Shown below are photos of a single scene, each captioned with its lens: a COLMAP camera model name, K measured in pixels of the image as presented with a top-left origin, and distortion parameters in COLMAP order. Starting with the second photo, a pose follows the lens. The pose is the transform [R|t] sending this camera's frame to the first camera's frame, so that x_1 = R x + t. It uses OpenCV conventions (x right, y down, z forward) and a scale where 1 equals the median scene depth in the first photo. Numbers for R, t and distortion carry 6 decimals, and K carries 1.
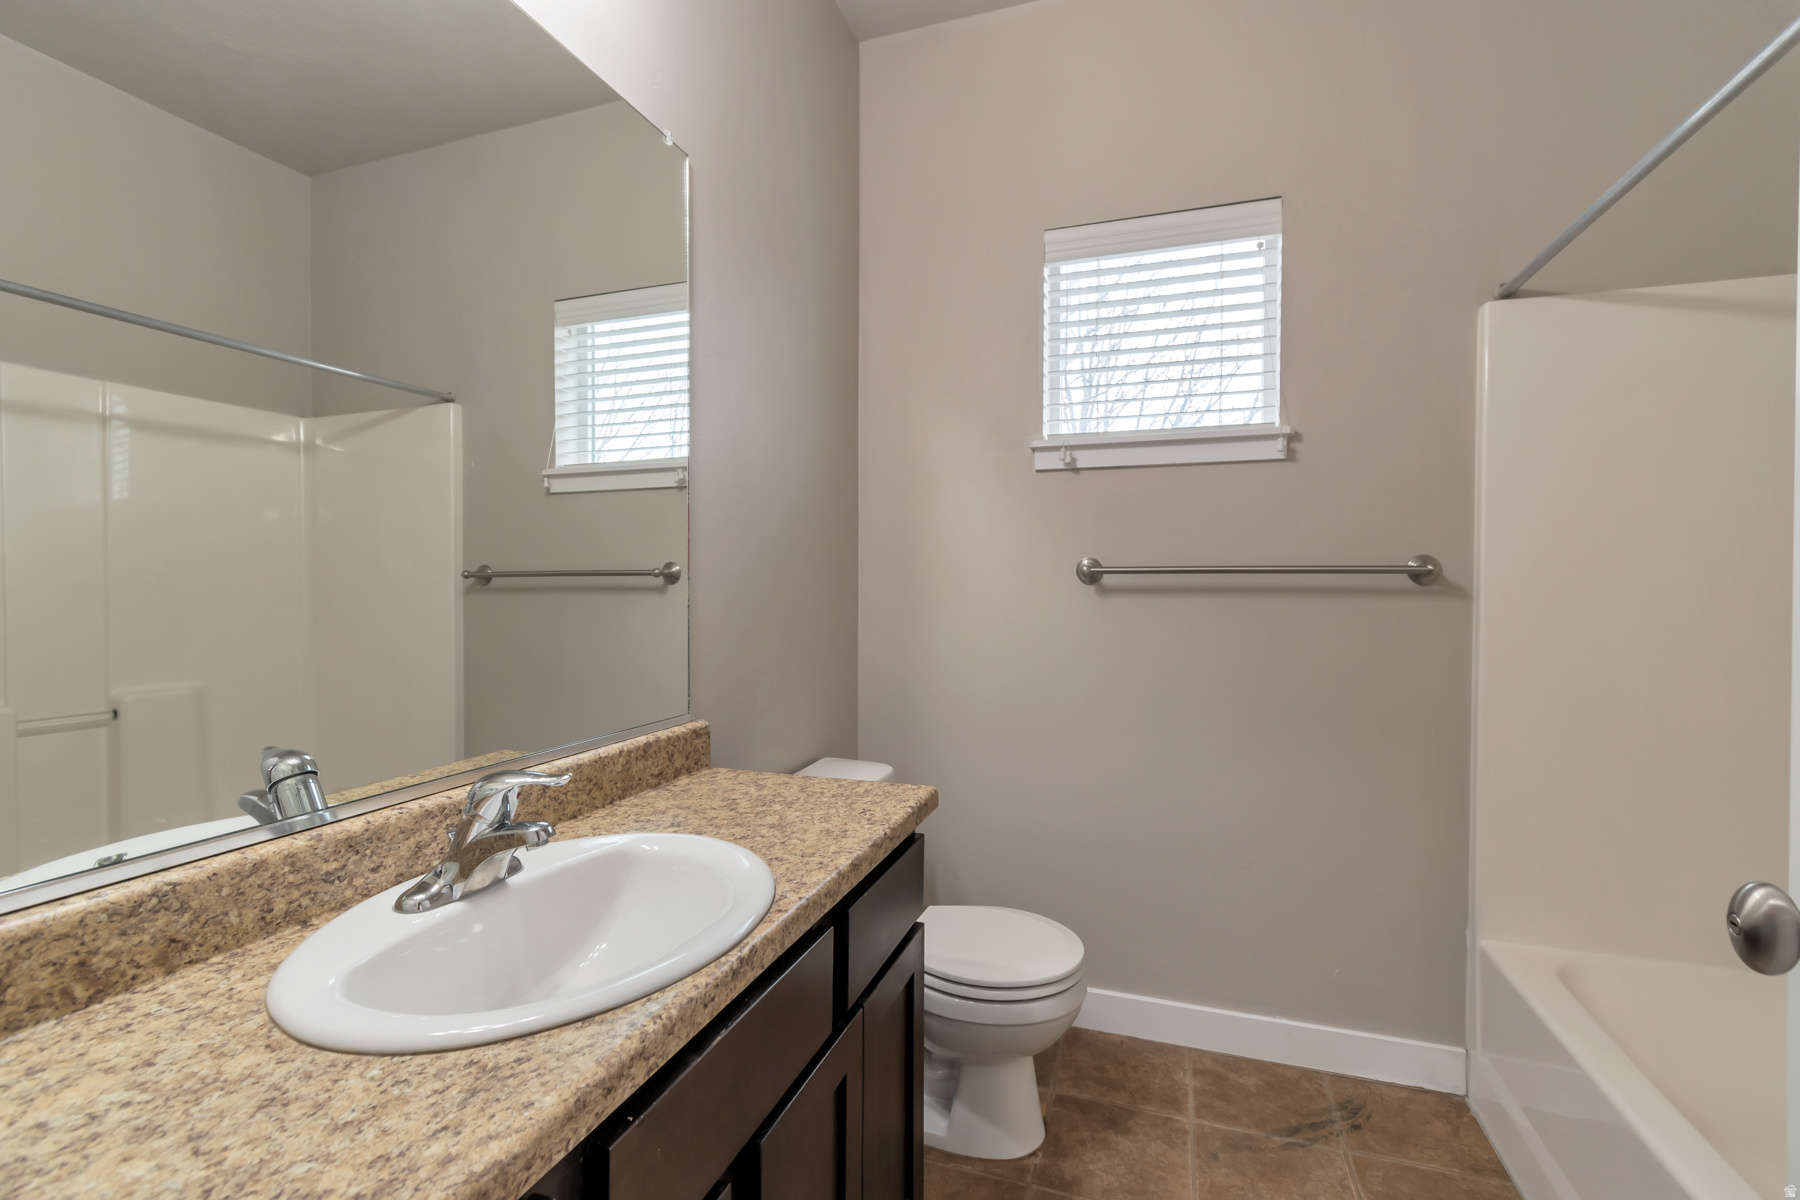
lens RADIAL K [[803.6, 0, 900.4], [0, 803.6, 592.1], [0, 0, 1]] dist [0.010435, -0.000680]
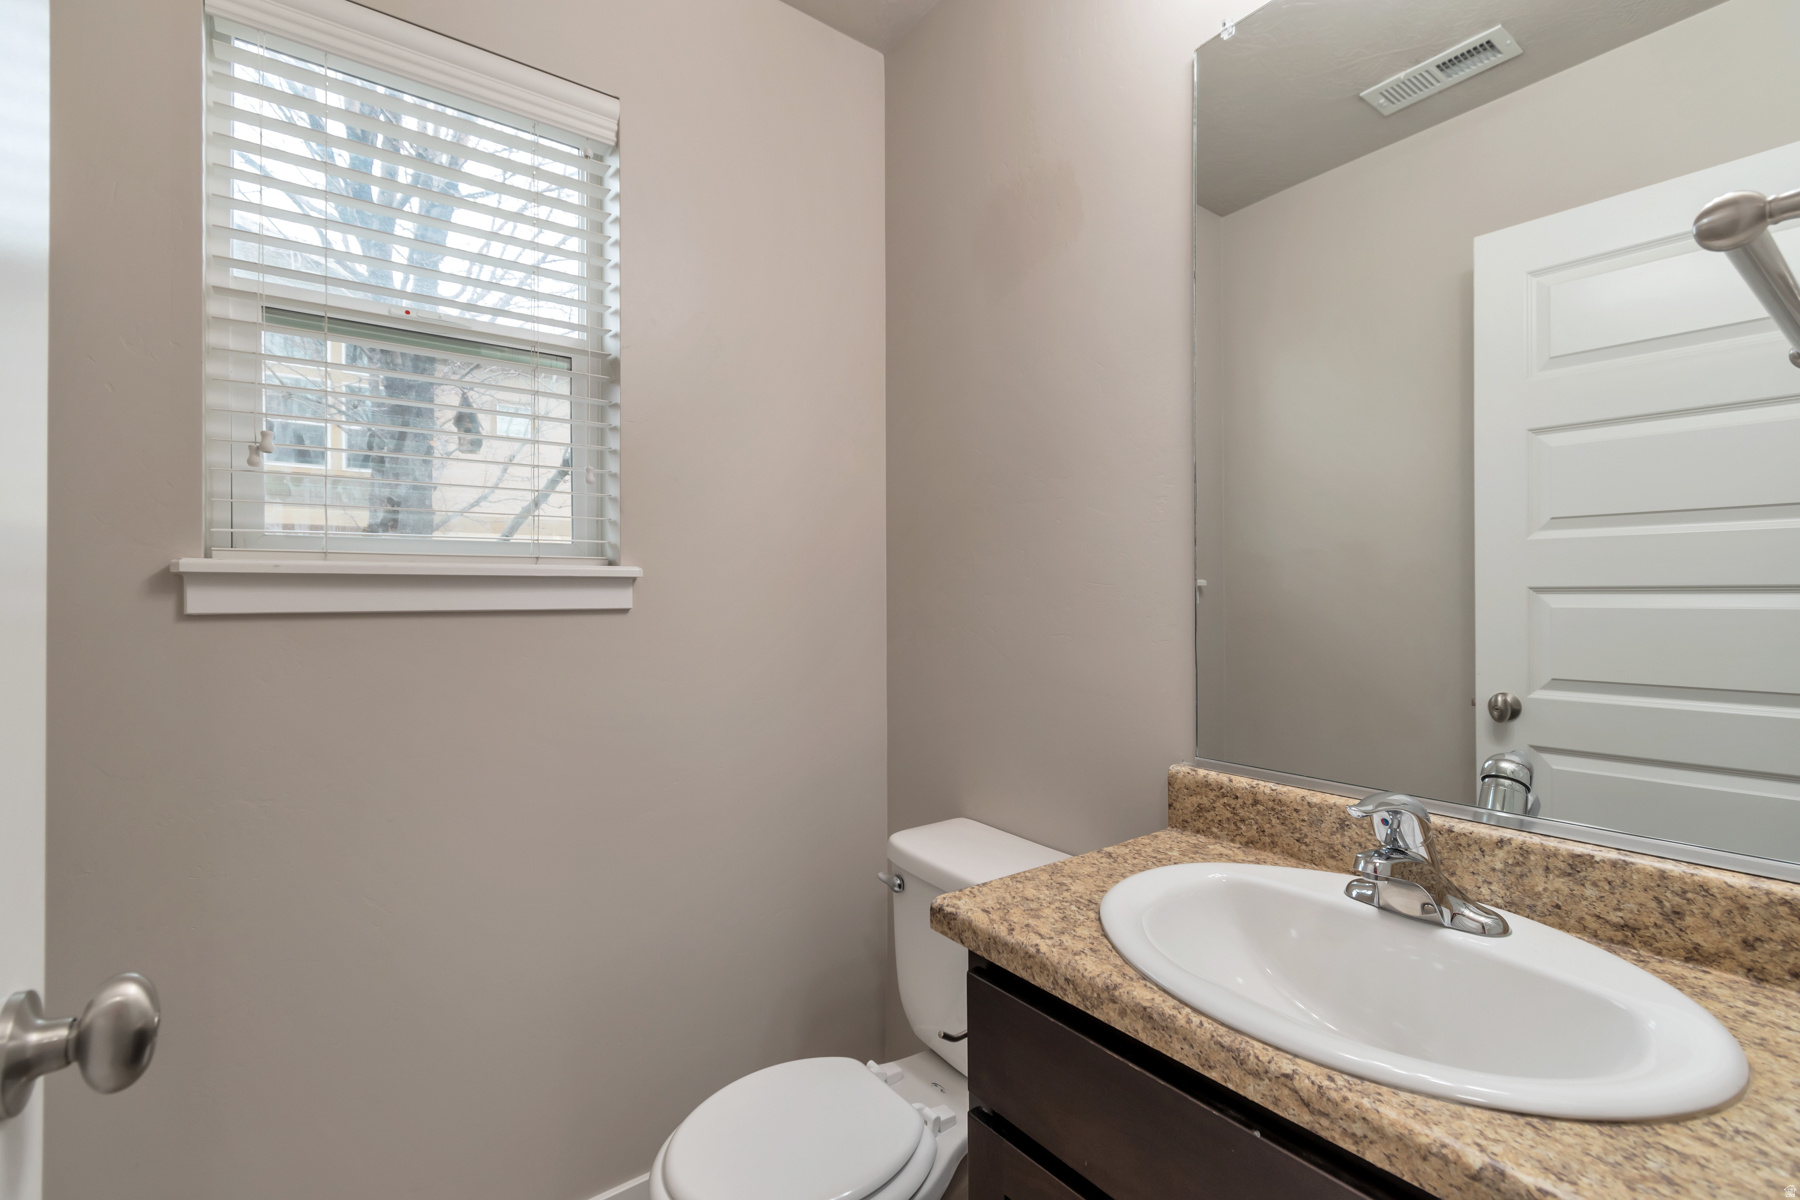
lens RADIAL K [[803.6, 0, 905.2], [0, 803.6, 596.9], [0, 0, 1]] dist [0.010435, -0.000680]
pose [[-0.556251, 0.001587, -0.831013, 0.440859], [-0.007425, 0.999949, 0.006880, -0.004111], [0.830981, 0.009998, -0.556211, 0.876055]]
